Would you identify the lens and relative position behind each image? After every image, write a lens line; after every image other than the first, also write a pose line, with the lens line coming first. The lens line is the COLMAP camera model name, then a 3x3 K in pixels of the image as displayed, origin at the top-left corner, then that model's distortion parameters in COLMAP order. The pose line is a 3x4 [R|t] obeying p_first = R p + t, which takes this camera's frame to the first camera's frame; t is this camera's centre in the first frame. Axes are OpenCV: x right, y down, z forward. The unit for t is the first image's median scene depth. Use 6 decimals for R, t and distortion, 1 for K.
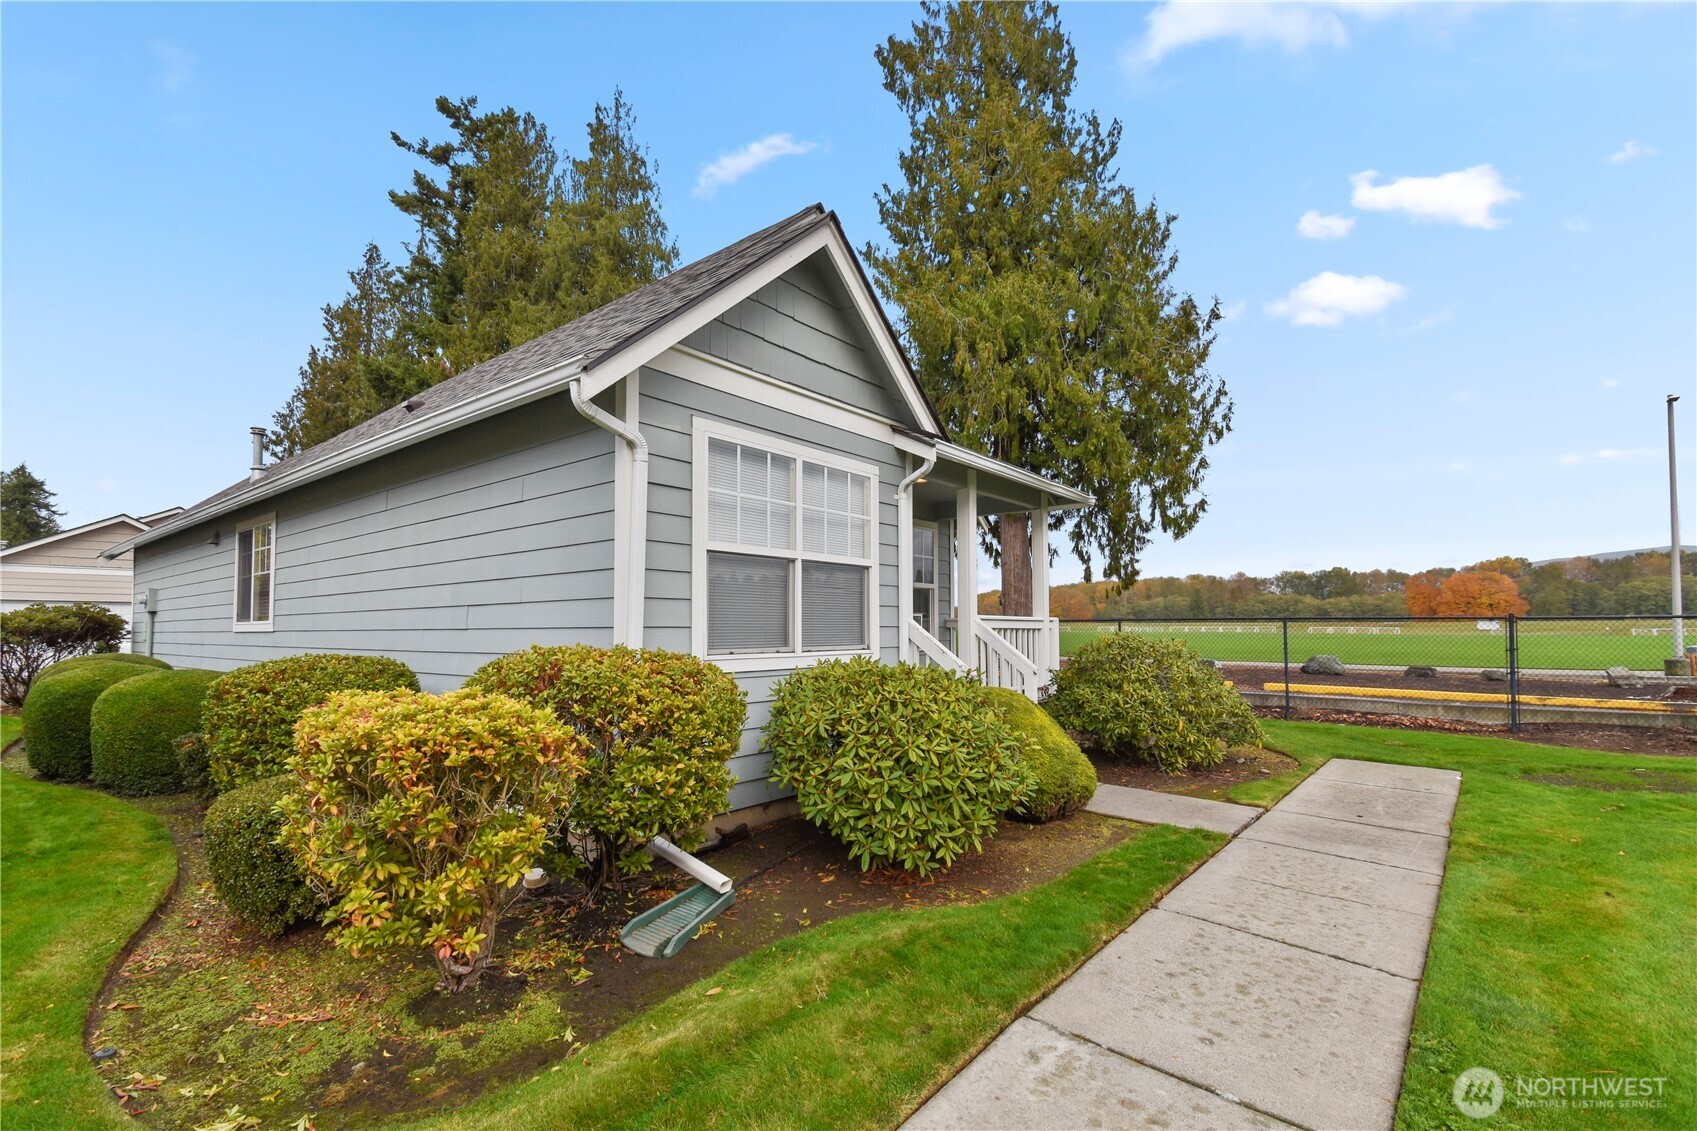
lens RADIAL K [[762.6, 0, 852.4], [0, 762.6, 607.6], [0, 0, 1]] dist [0.060818, -0.024543]
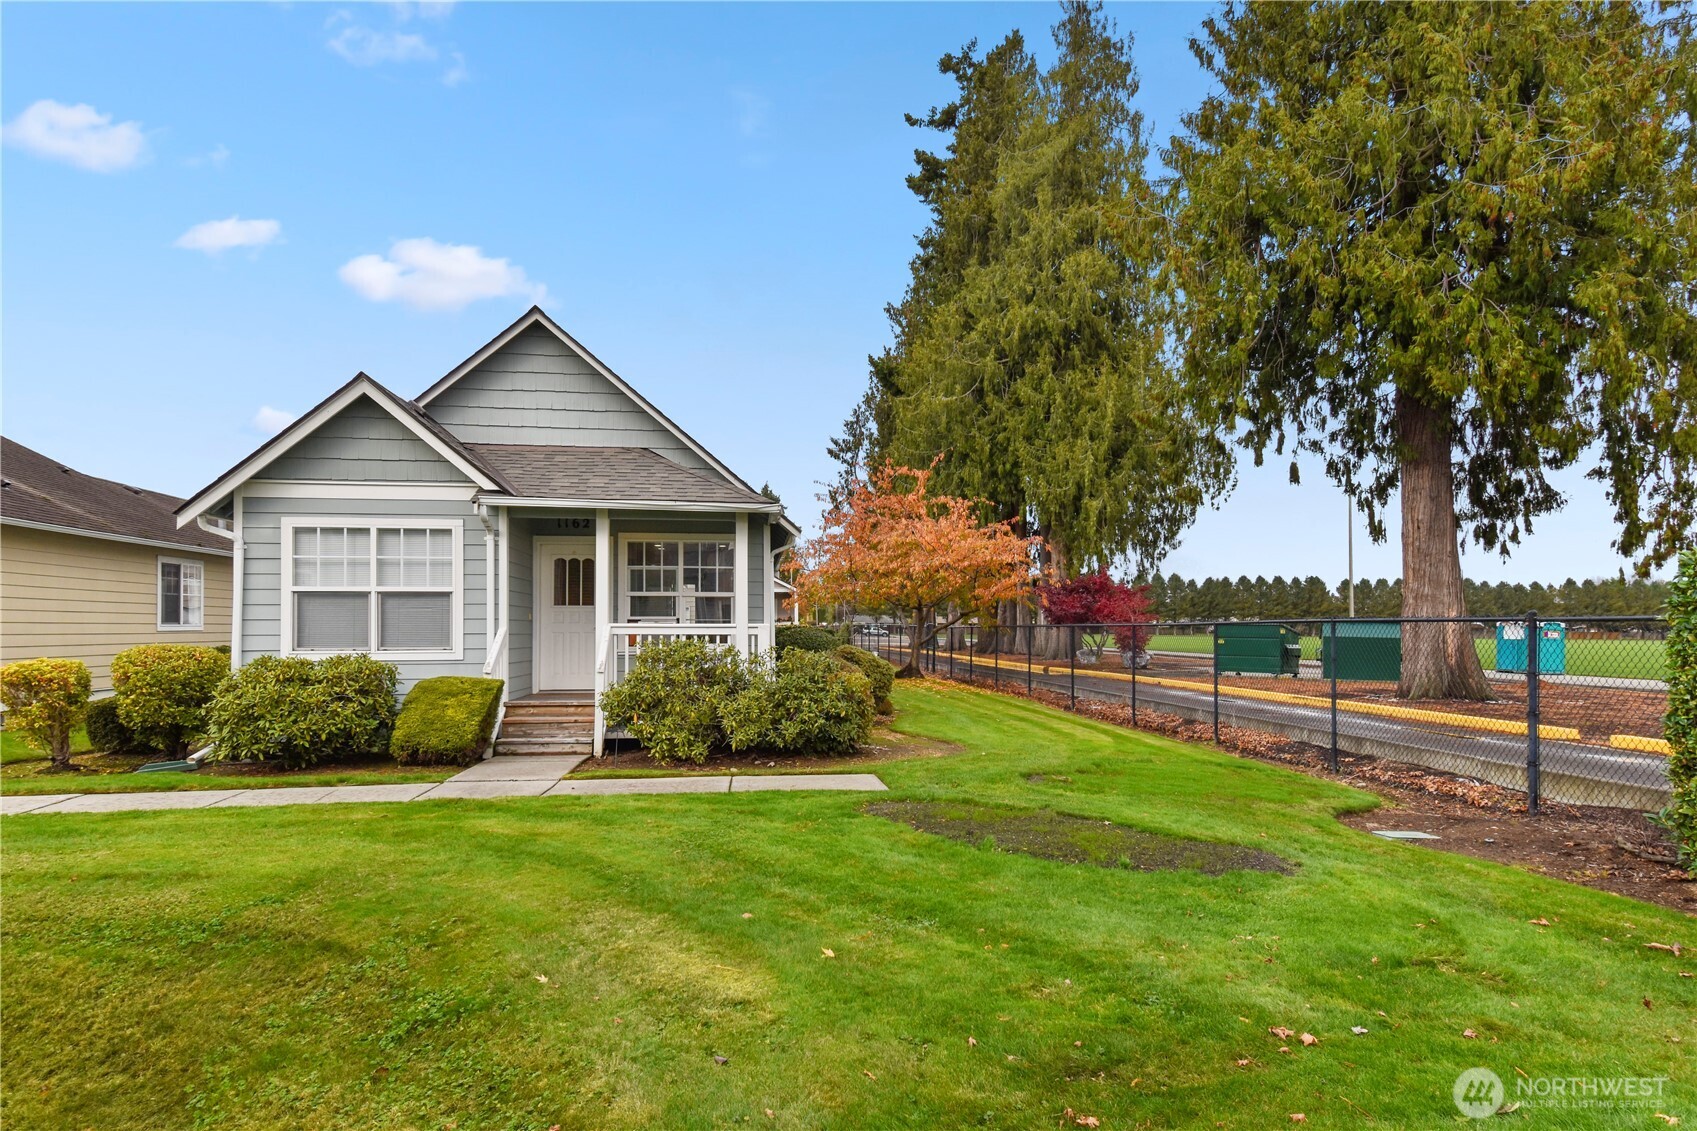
lens RADIAL K [[1016.6, 0, 851.0], [0, 1016.6, 624.6], [0, 0, 1]] dist [0.074195, -0.018800]
pose [[0.740088, -0.018350, -0.672260, 1.434235], [0.032955, 0.999416, 0.009000, 0.012590], [0.671702, -0.028815, 0.740261, 0.058990]]
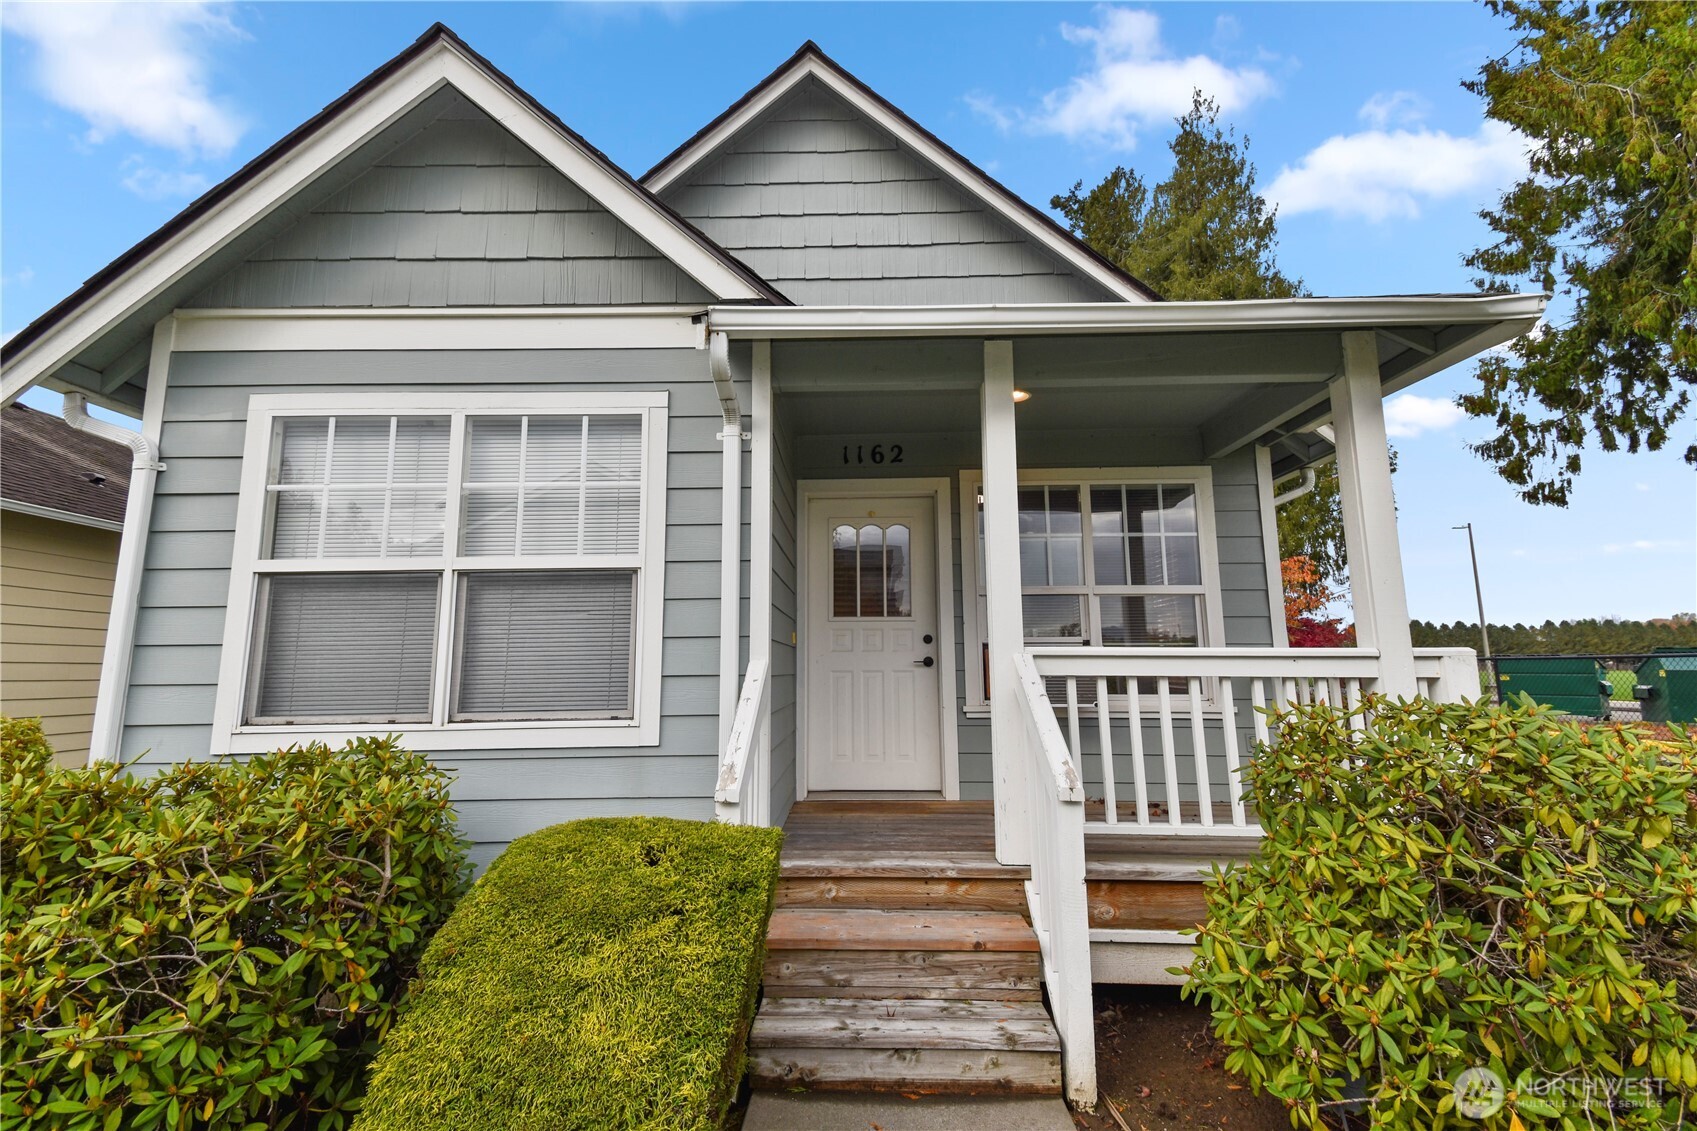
lens RADIAL K [[755.0, 0, 849.1], [0, 755.0, 572.3], [0, 0, 1]] dist [0.051070, -0.024624]
pose [[0.647080, -0.111964, -0.754157, 0.419487], [0.040928, 0.992833, -0.112282, 0.014628], [0.761323, 0.041790, 0.647024, 0.581963]]
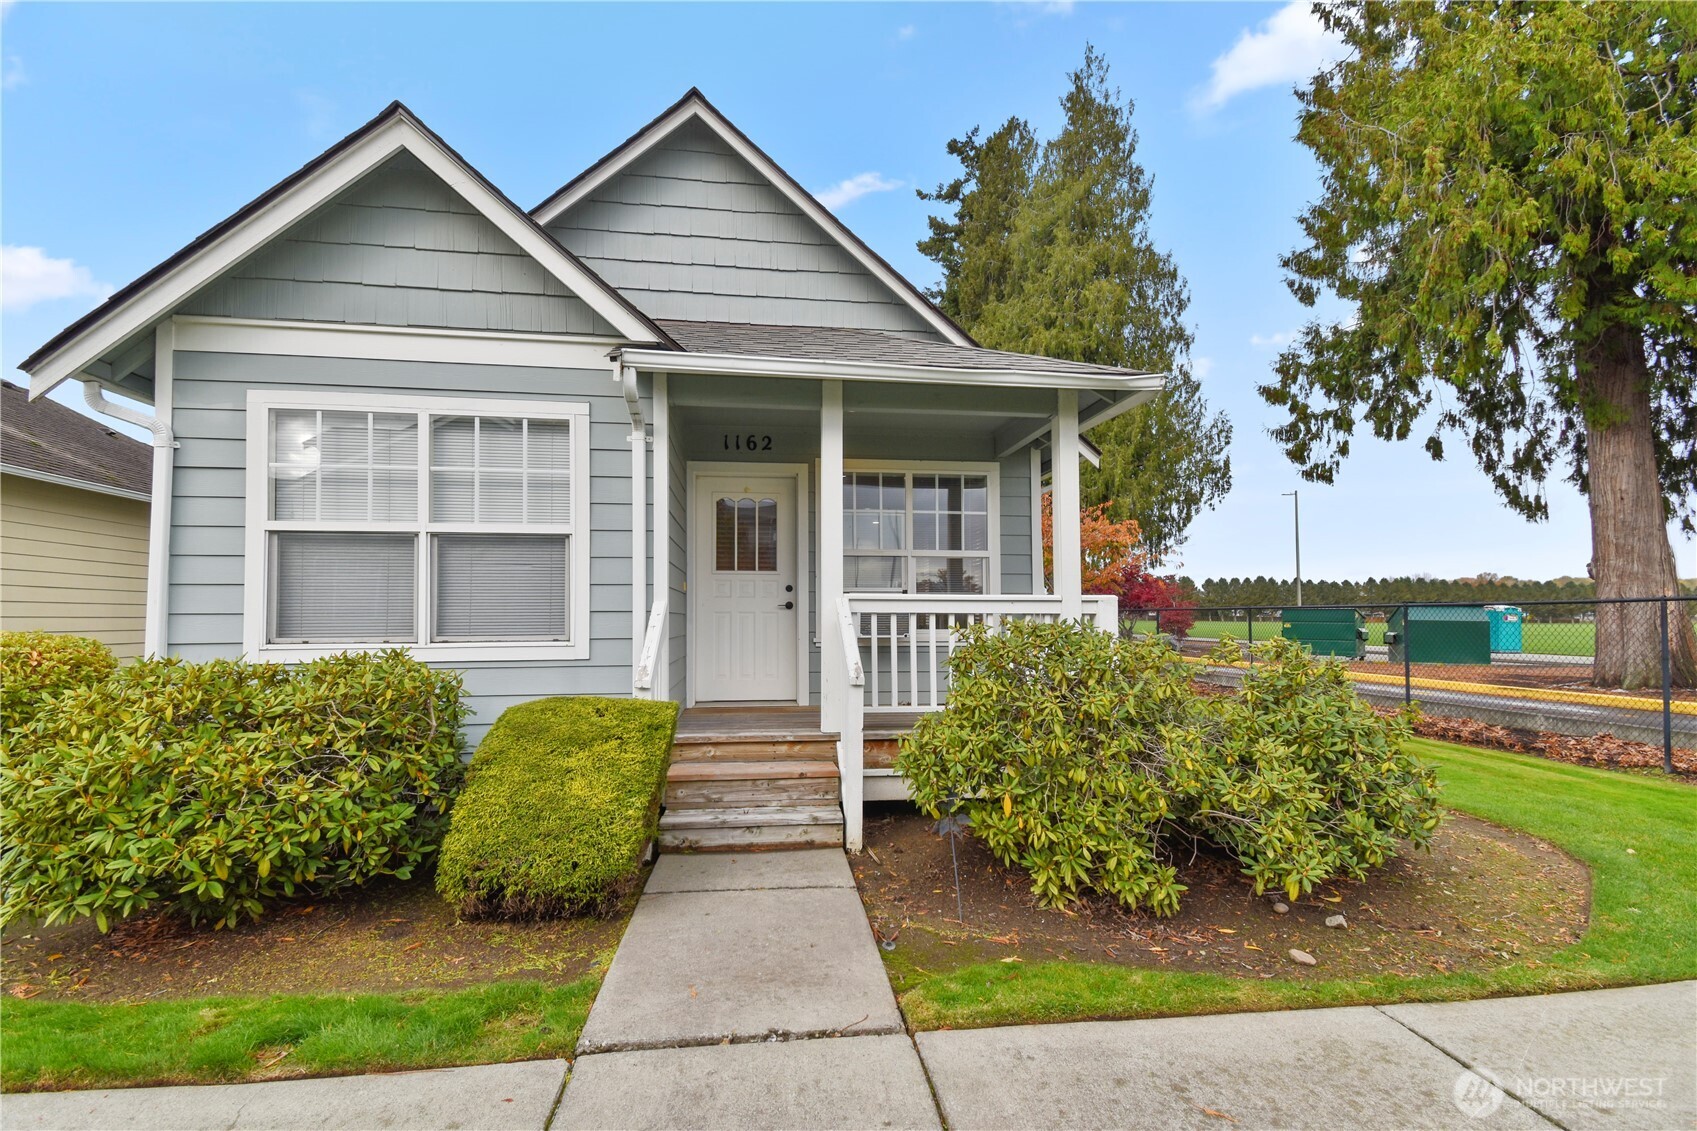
lens RADIAL K [[762.6, 0, 852.4], [0, 762.6, 607.6], [0, 0, 1]] dist [0.060818, -0.024543]
pose [[0.751747, -0.023037, -0.659050, 0.583408], [0.033774, 0.999423, 0.003590, 0.022321], [0.658587, -0.024957, 0.752091, 0.458271]]
